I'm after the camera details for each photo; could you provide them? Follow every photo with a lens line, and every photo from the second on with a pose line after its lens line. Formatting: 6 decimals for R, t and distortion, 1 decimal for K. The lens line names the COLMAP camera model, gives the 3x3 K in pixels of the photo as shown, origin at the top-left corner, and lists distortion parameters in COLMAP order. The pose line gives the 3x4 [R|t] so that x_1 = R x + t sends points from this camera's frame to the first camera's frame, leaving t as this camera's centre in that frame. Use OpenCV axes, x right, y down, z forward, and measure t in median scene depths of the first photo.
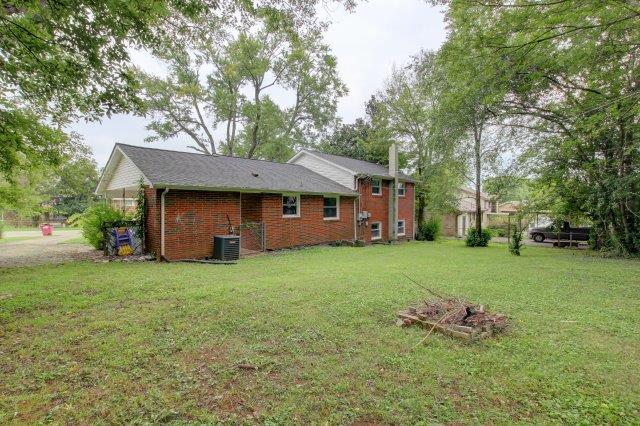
lens RADIAL K [[297.1, 0, 322.2], [0, 297.1, 218.0], [0, 0, 1]] dist [-0.035433, 0.006545]
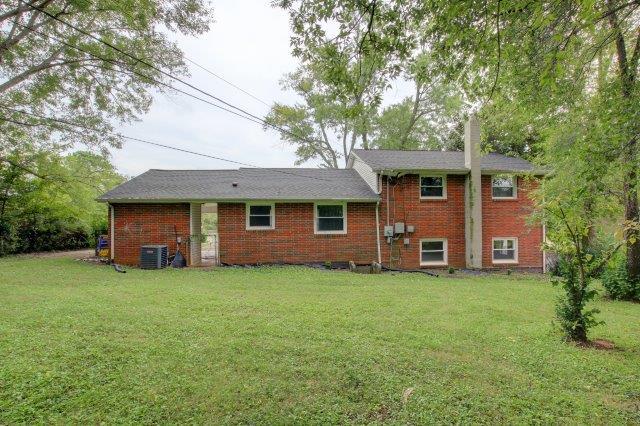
lens RADIAL K [[297.1, 0, 322.2], [0, 297.1, 218.0], [0, 0, 1]] dist [-0.035433, 0.006545]
pose [[0.747689, -0.016582, -0.663842, 0.480877], [-0.017882, 0.998823, -0.045091, -0.000080], [0.663808, 0.045585, 0.746513, 0.373700]]
